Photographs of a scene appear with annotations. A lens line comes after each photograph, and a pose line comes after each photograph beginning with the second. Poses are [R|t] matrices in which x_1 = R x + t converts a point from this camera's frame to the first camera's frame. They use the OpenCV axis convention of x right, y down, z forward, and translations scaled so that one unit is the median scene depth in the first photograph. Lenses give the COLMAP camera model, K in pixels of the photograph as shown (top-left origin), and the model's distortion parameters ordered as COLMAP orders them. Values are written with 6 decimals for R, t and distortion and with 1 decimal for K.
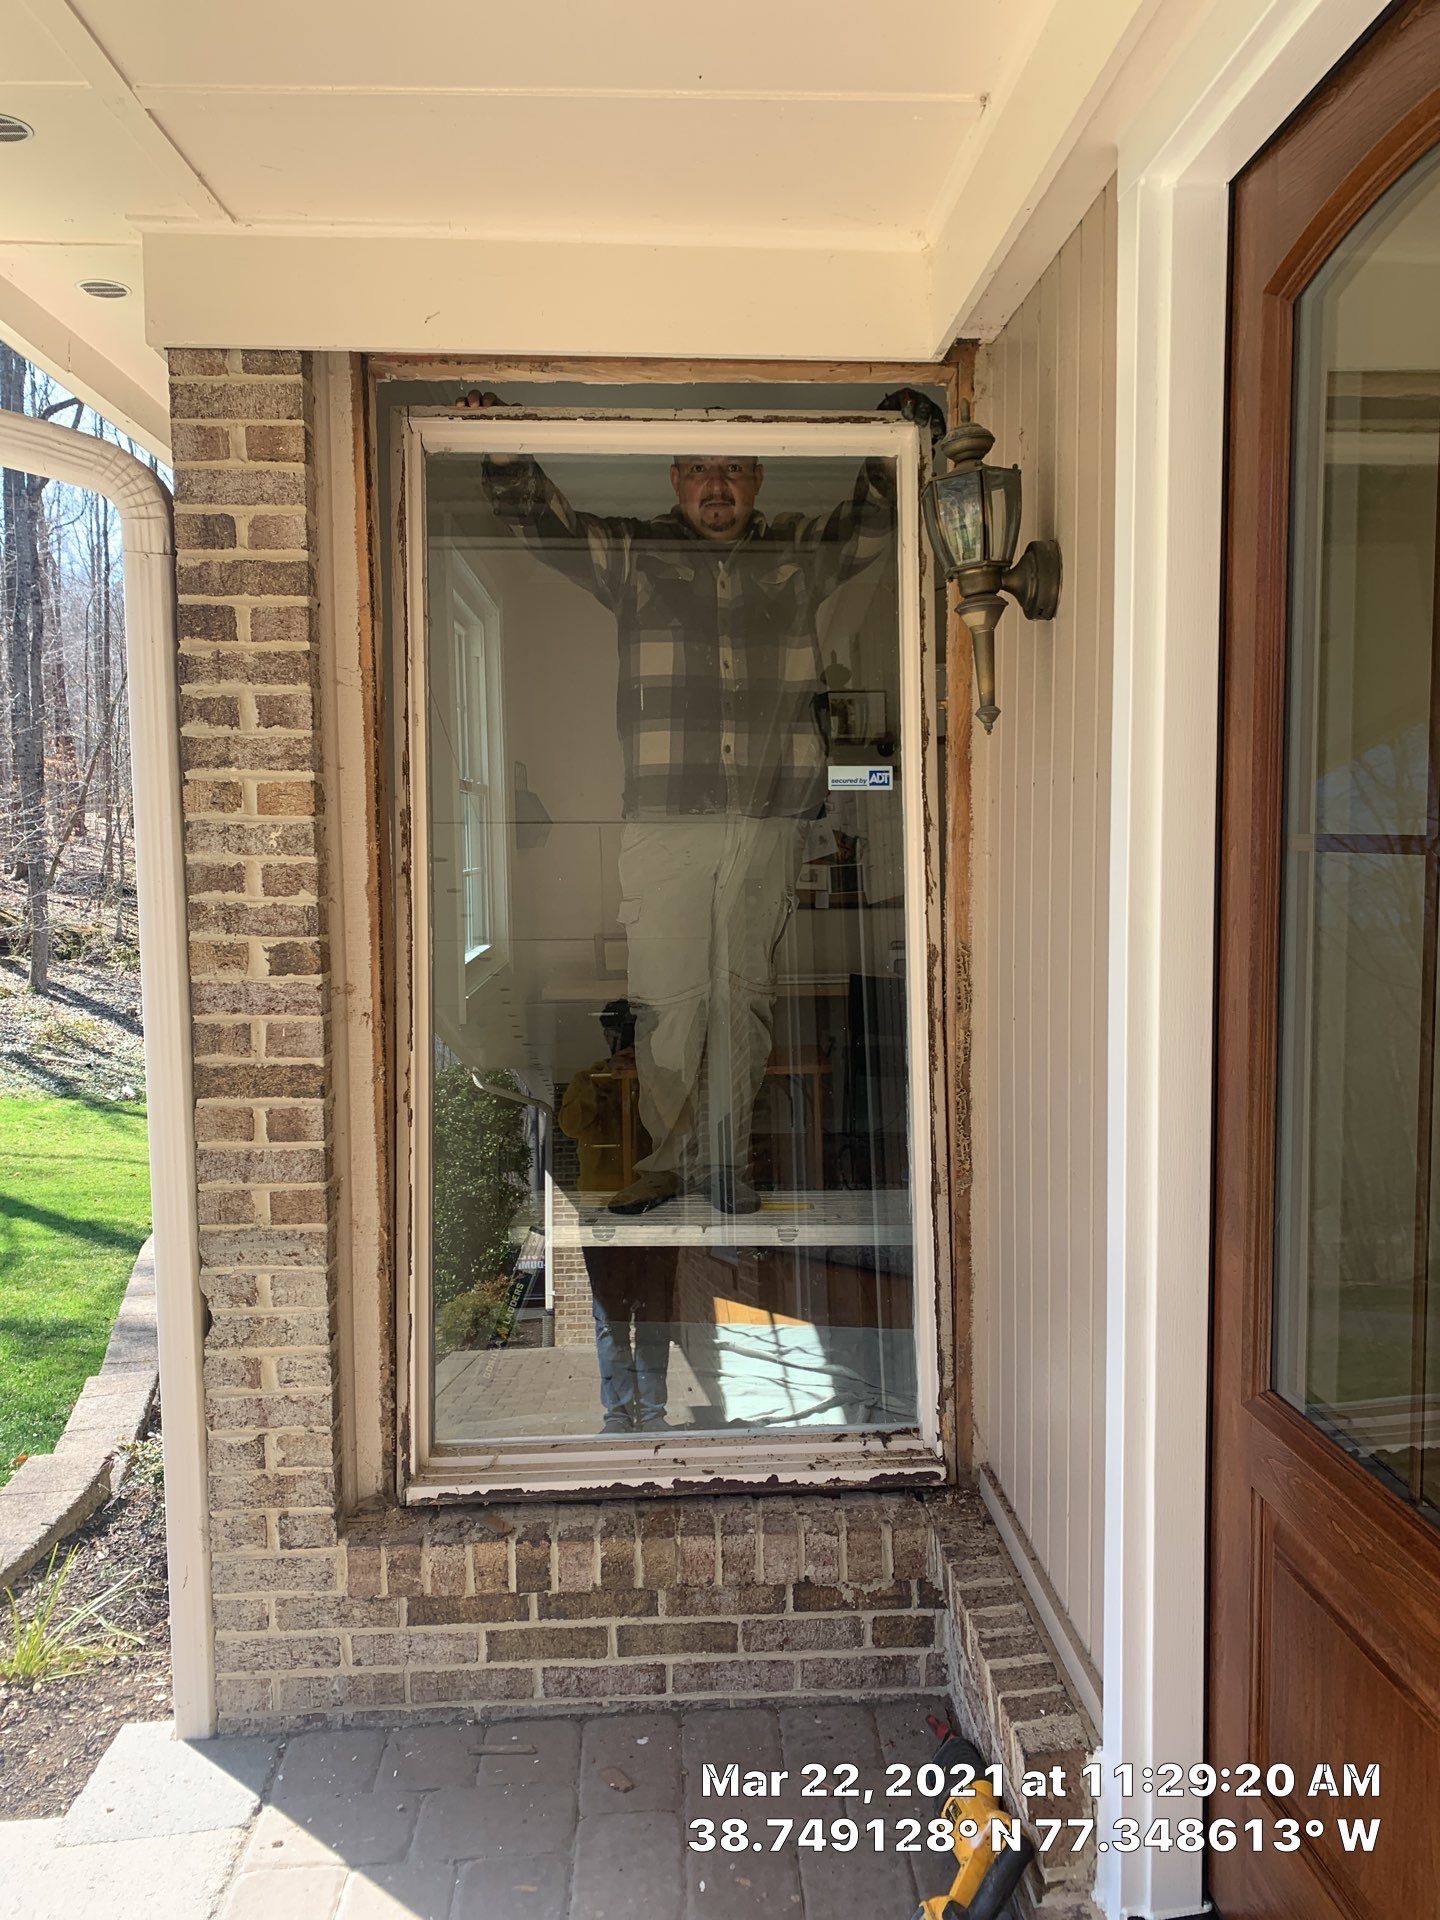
lens RADIAL K [[1437.3, 0, 735.8], [0, 1437.3, 949.6], [0, 0, 1]] dist [0.004444, -0.001433]
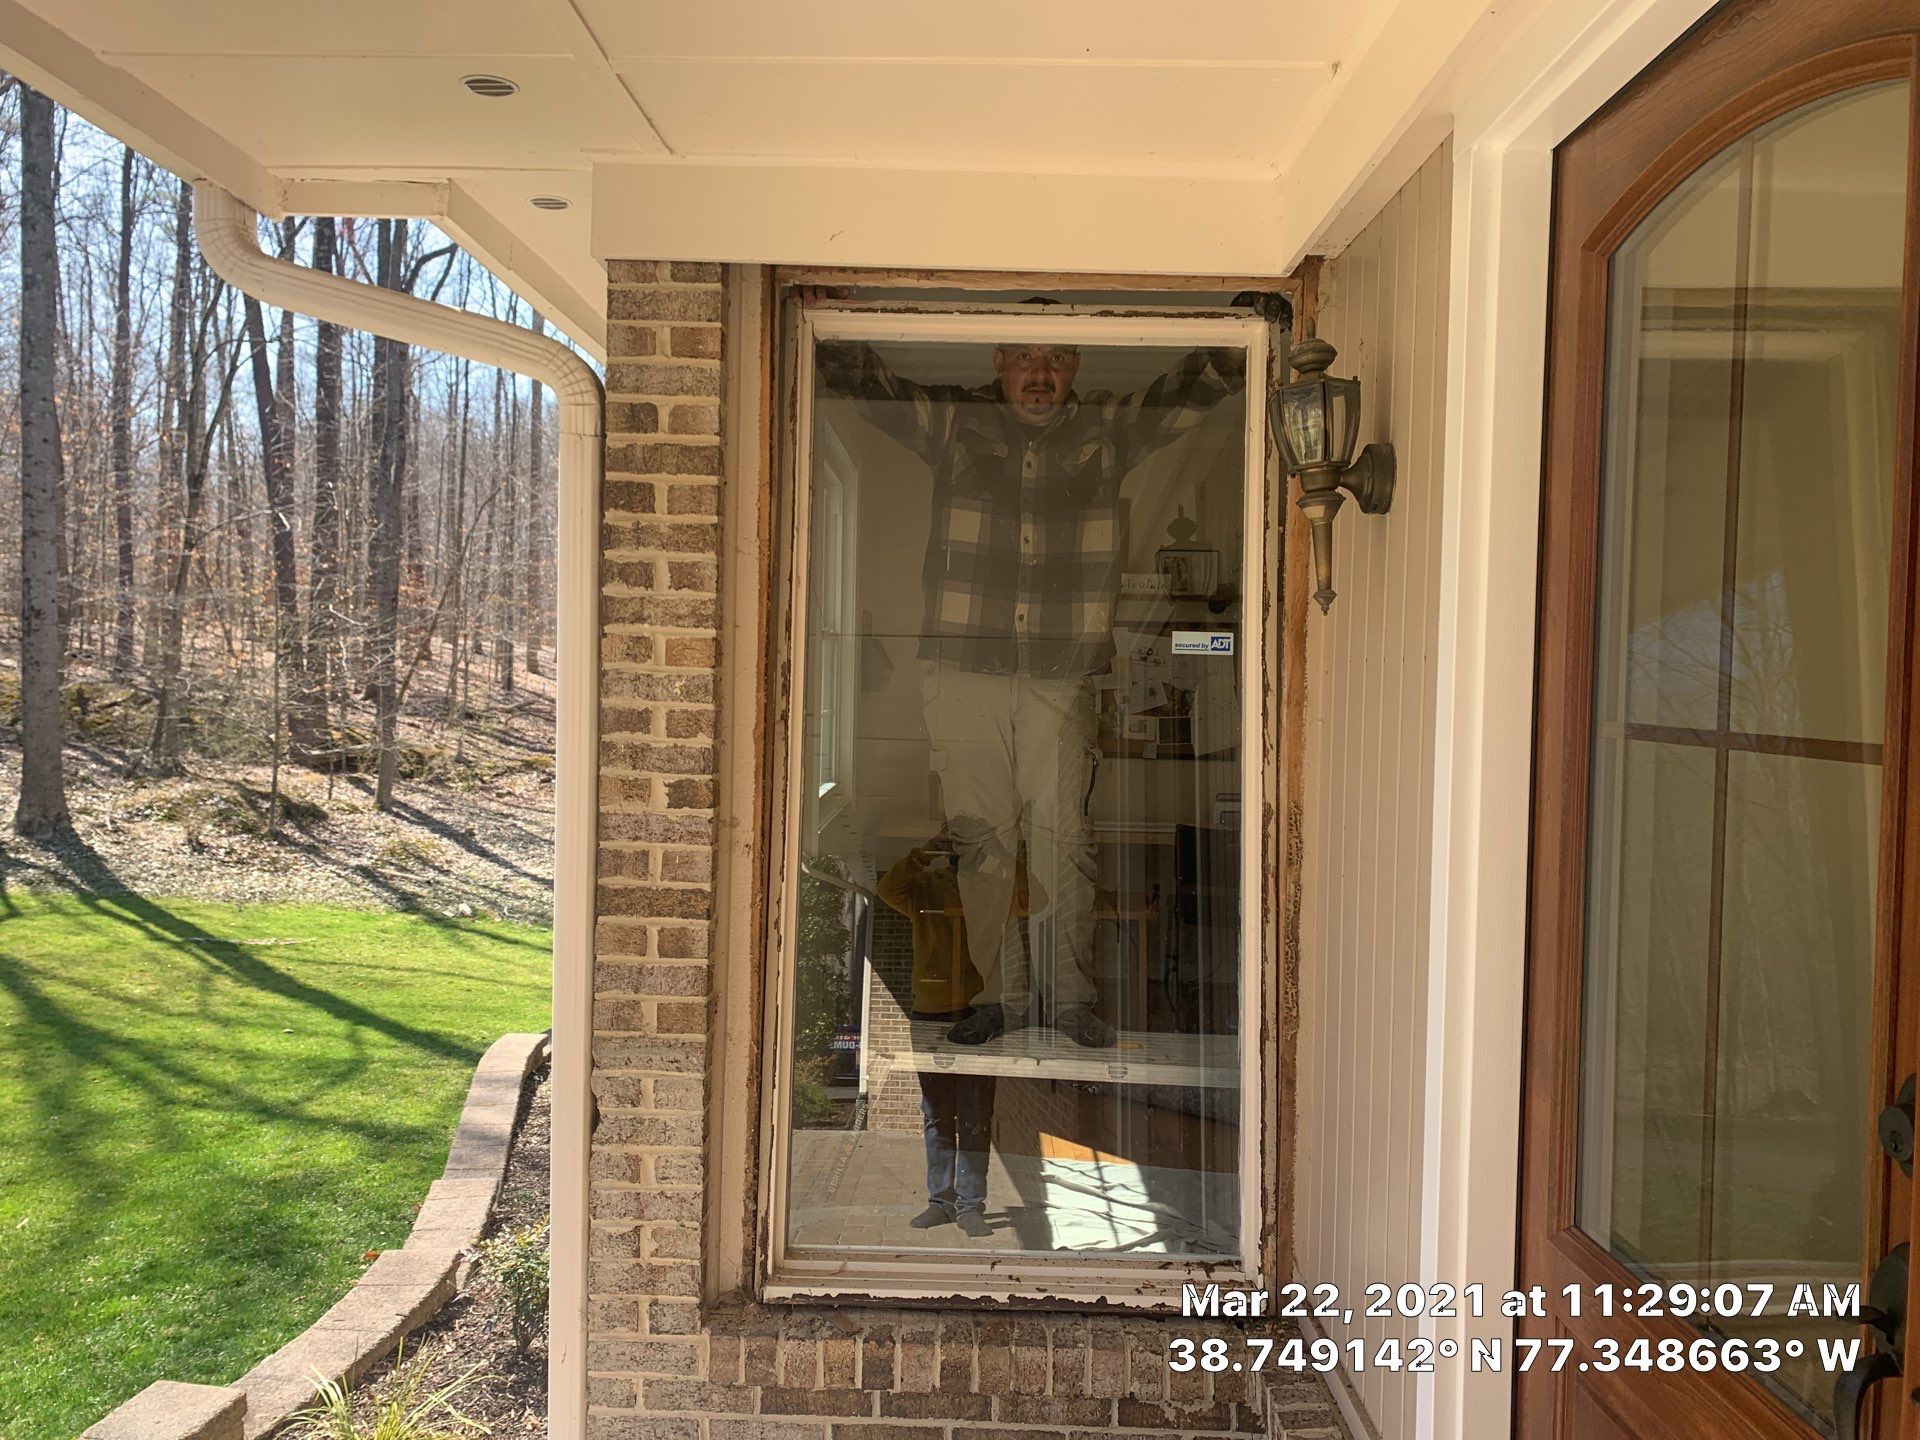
lens RADIAL K [[1435.7, 0, 947.6], [0, 1435.7, 715.7], [0, 0, 1]] dist [0.088291, -0.206279]
pose [[0.996583, 0.033647, -0.075436, -0.023339], [-0.037467, 0.998055, -0.049815, -0.006305], [0.073614, 0.052472, 0.995906, -0.107861]]
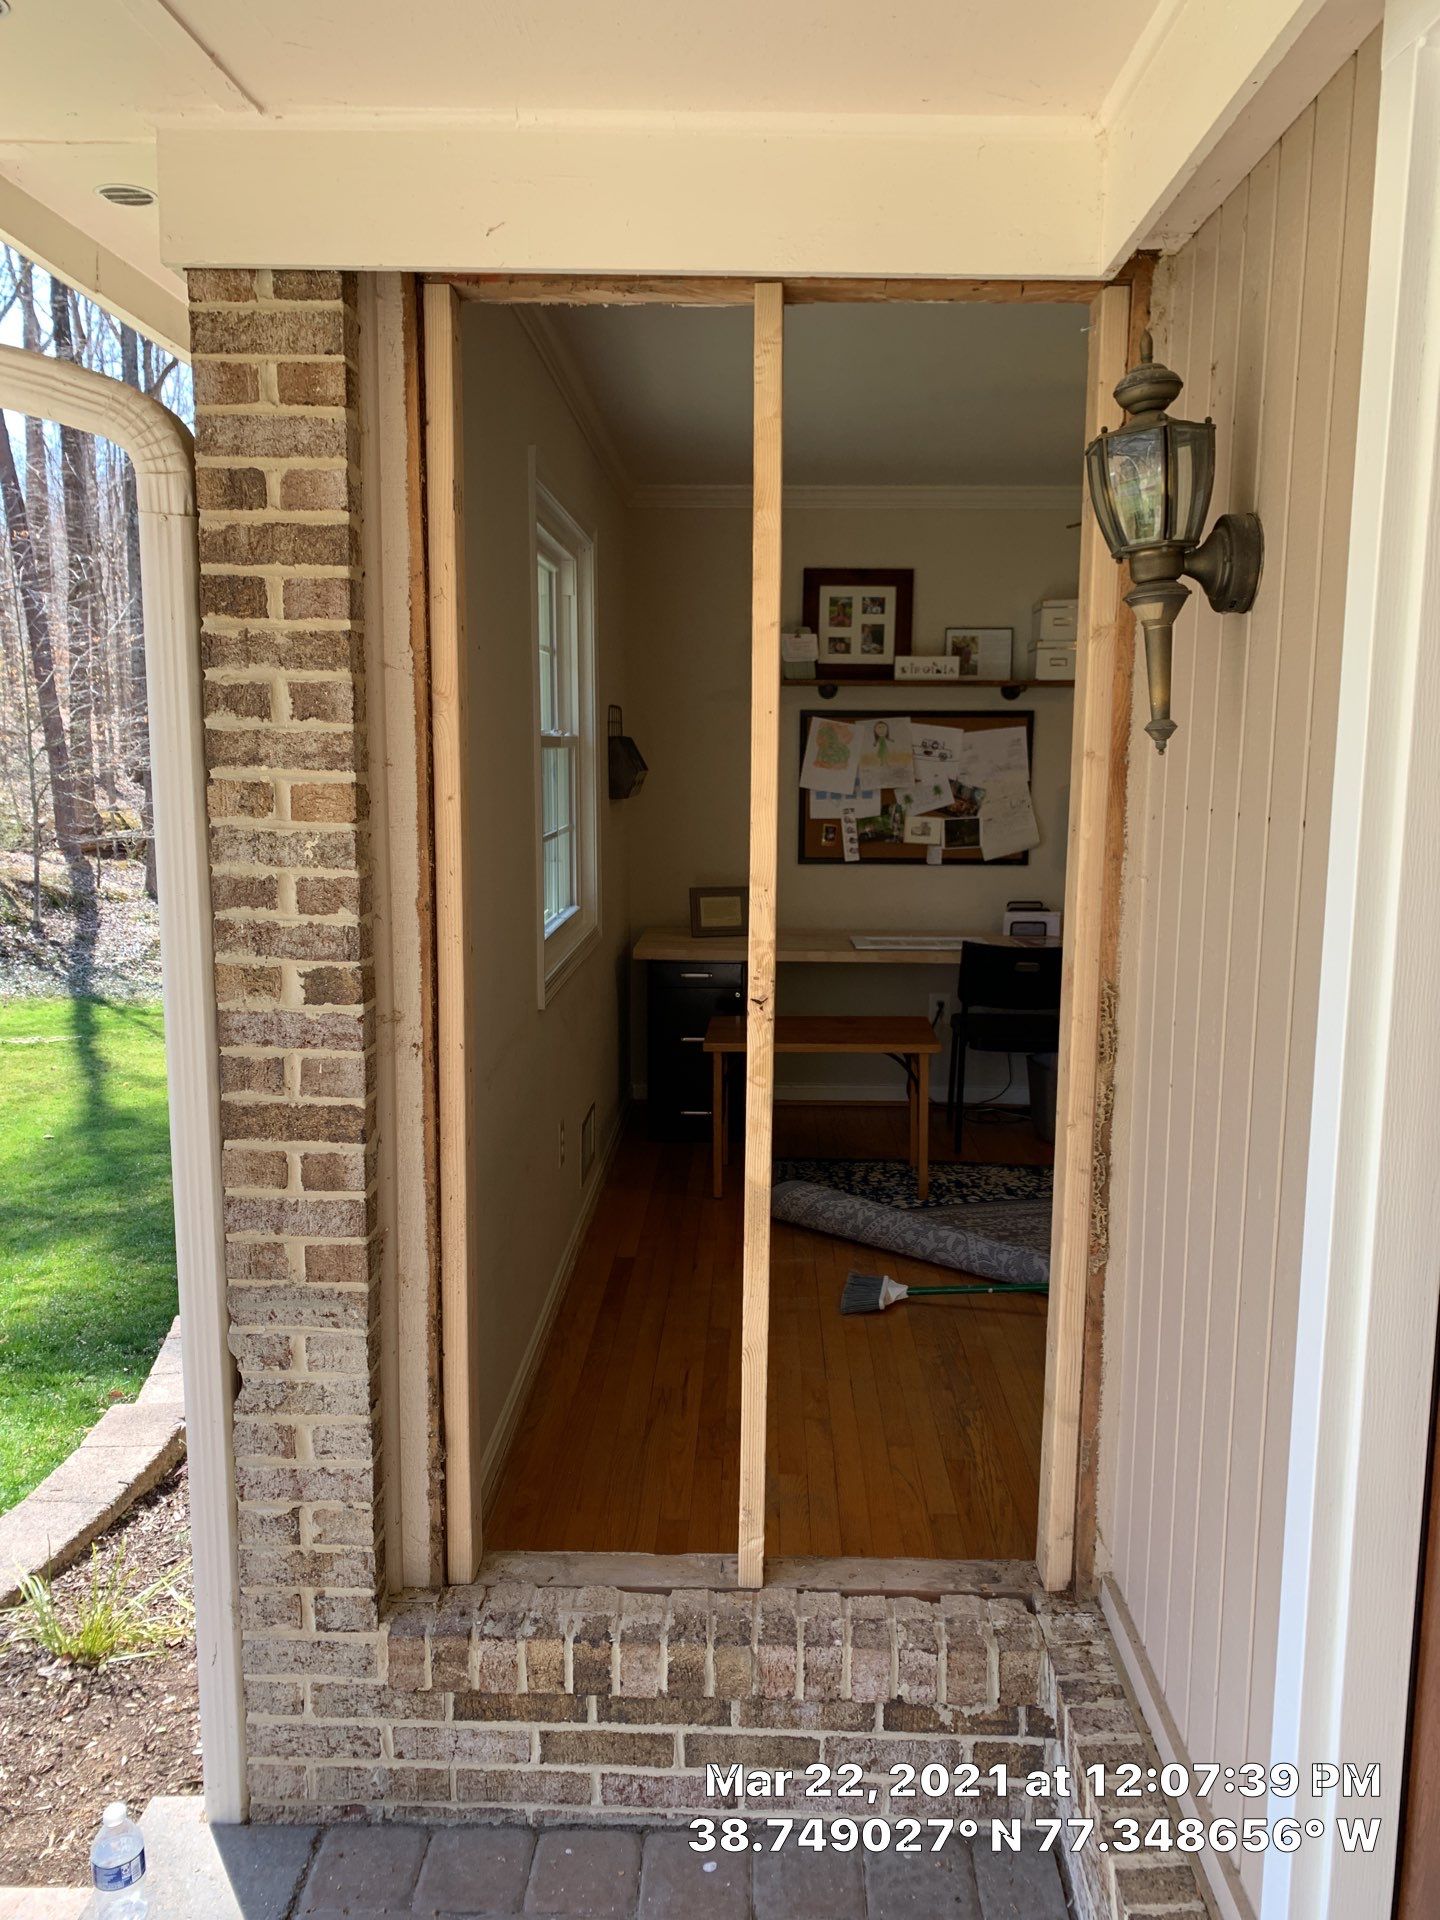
lens RADIAL K [[1437.3, 0, 735.8], [0, 1437.3, 949.6], [0, 0, 1]] dist [0.004444, -0.001433]
pose [[0.996879, 0.029012, -0.073416, 0.000621], [-0.024168, 0.997525, 0.066031, -0.078122], [0.075150, -0.064050, 0.995113, 0.148569]]
